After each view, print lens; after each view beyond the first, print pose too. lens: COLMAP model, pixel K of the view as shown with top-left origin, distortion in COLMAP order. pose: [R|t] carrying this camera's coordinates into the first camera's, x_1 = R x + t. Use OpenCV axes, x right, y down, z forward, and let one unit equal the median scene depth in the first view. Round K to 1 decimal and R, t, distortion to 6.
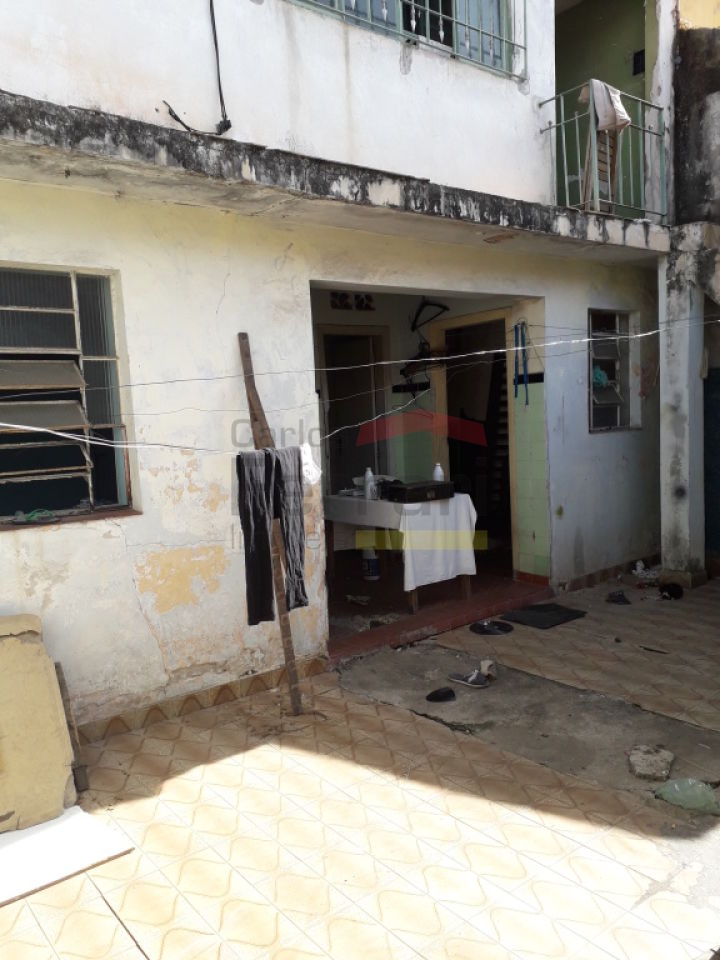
lens RADIAL K [[756.6, 0, 309.1], [0, 756.6, 480.7], [0, 0, 1]] dist [0.006517, 0.007992]
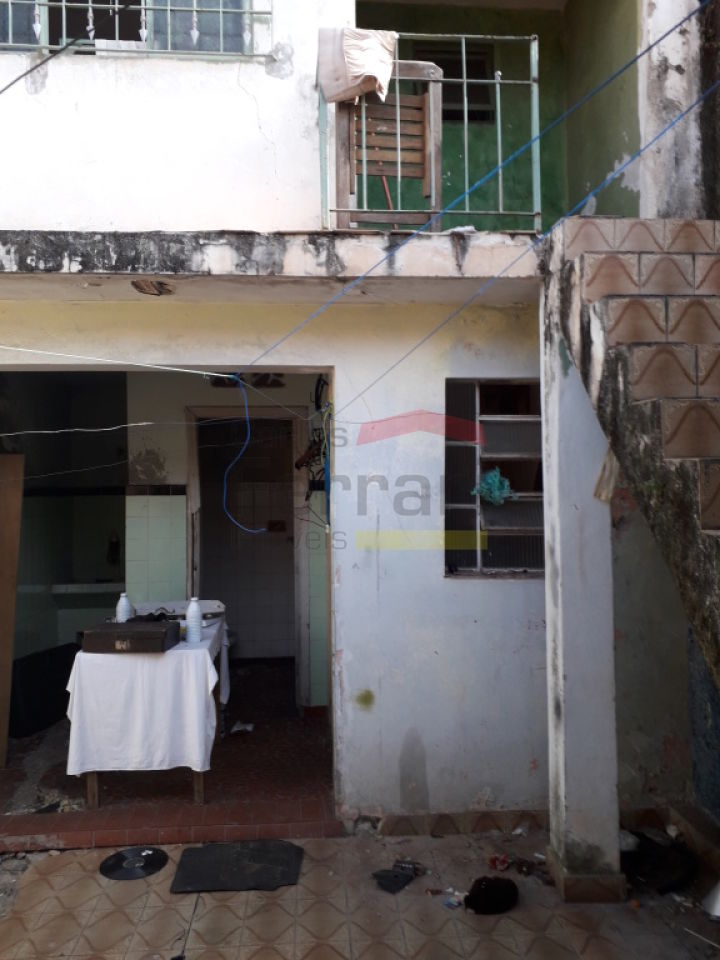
lens RADIAL K [[756.6, 0, 309.1], [0, 756.6, 480.7], [0, 0, 1]] dist [0.006517, 0.007992]
pose [[0.835781, 0.036345, -0.547859, 0.706237], [-0.085349, 0.994278, -0.064242, -0.106522], [0.542389, 0.100451, 0.834101, 0.487460]]
